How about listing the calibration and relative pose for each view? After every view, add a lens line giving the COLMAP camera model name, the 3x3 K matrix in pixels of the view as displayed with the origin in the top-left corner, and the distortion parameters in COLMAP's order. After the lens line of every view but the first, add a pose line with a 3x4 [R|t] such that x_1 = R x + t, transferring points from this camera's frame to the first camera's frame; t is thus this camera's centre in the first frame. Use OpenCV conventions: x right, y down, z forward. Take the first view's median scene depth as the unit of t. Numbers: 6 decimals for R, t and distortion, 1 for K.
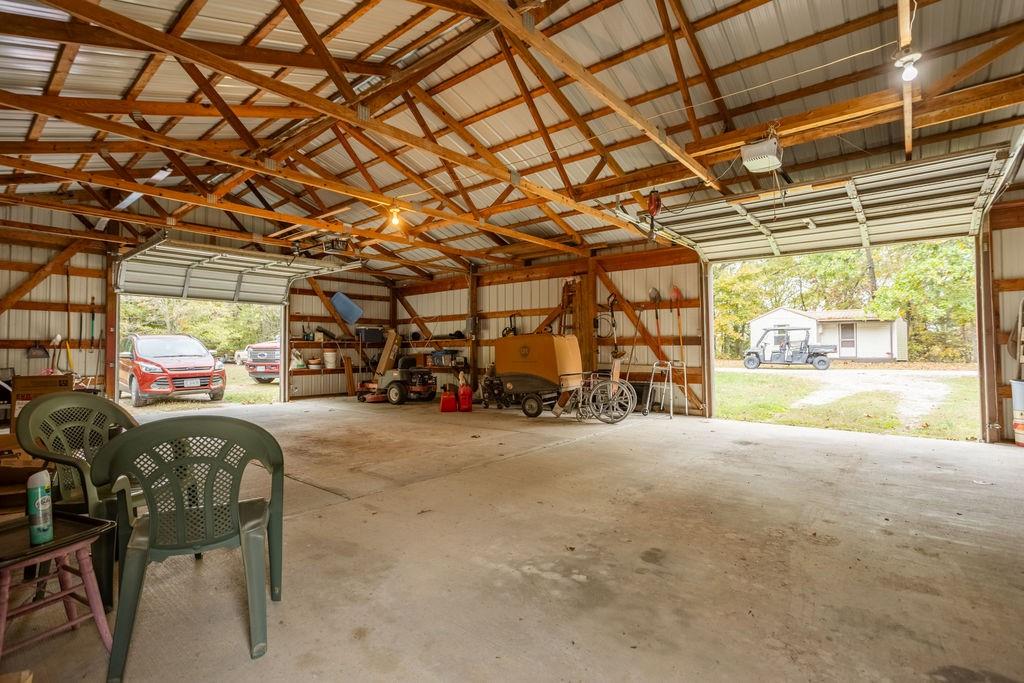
lens RADIAL K [[491.4, 0, 502.3], [0, 491.4, 334.4], [0, 0, 1]] dist [-0.046199, 0.028528]
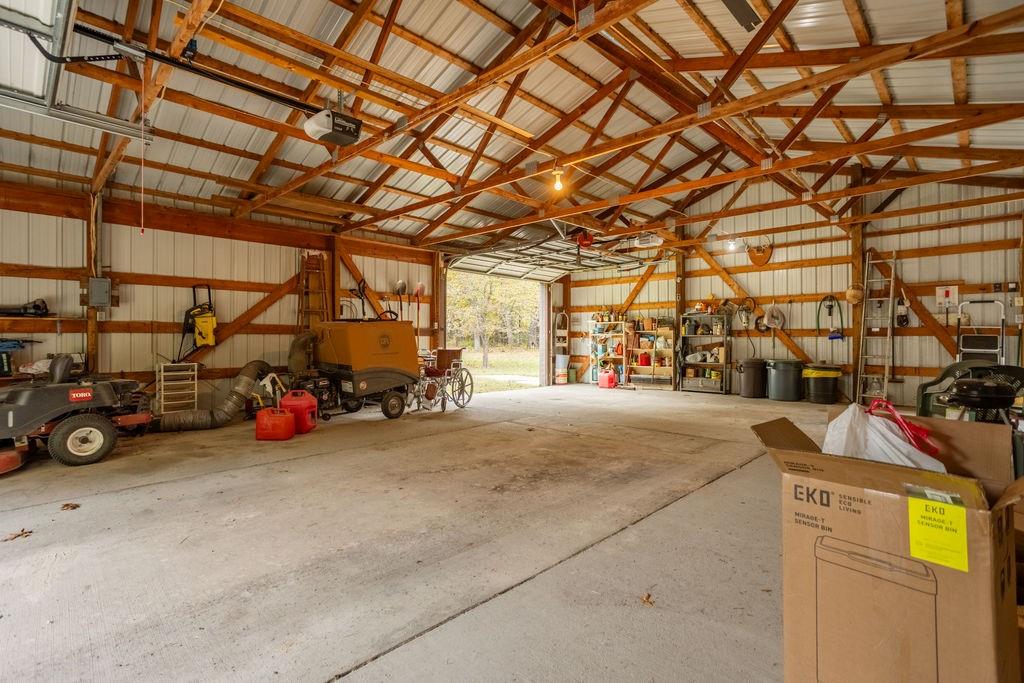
lens RADIAL K [[491.4, 0, 502.3], [0, 491.4, 334.4], [0, 0, 1]] dist [-0.046199, 0.028528]
pose [[0.079096, 0.014613, 0.996760, -0.587781], [-0.026761, 0.999563, -0.012531, 0.021857], [-0.996508, -0.025683, 0.079453, 0.572716]]
